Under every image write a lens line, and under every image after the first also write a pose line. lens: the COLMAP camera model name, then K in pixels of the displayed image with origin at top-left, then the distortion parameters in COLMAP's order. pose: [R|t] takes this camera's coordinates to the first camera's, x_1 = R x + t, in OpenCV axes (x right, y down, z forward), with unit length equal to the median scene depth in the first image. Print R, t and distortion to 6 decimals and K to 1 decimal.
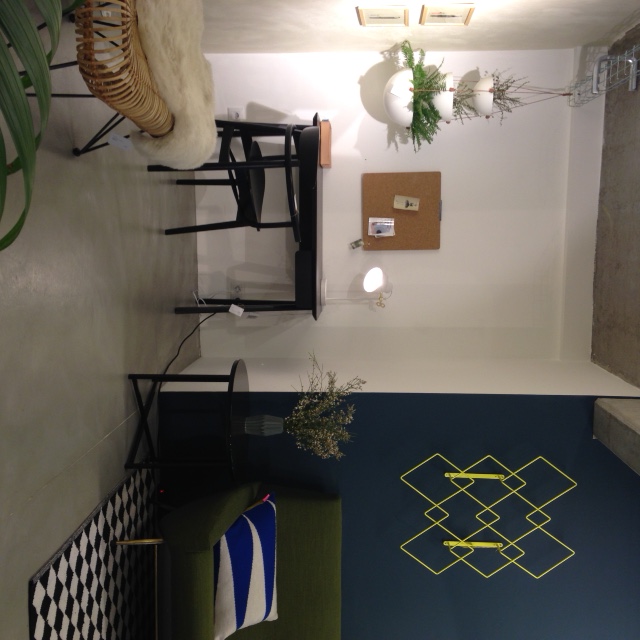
lens RADIAL K [[806.5, 0, 310.6], [0, 806.5, 335.0], [0, 0, 1]] dist [0.131517, -0.050120]
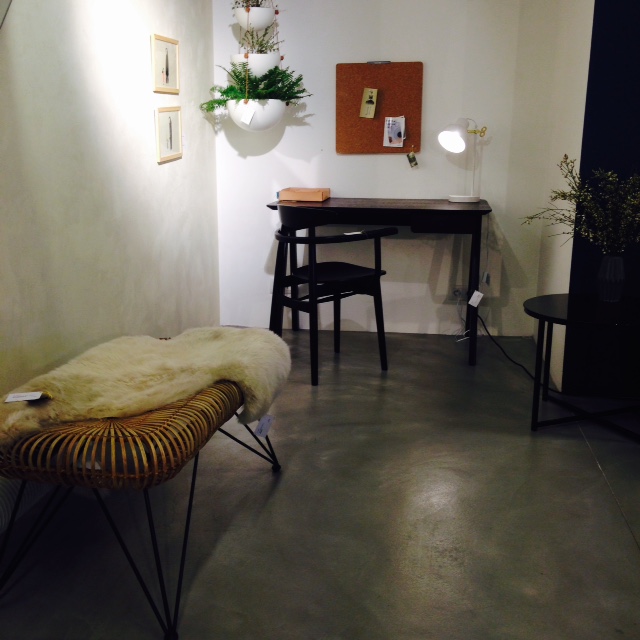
lens RADIAL K [[806.5, 0, 310.6], [0, 806.5, 335.0], [0, 0, 1]] dist [0.131517, -0.050120]
pose [[0.020275, -0.983537, -0.179566, 0.028576], [0.959570, 0.069575, -0.272734, 0.044060], [0.280738, -0.166776, 0.945184, 0.088751]]
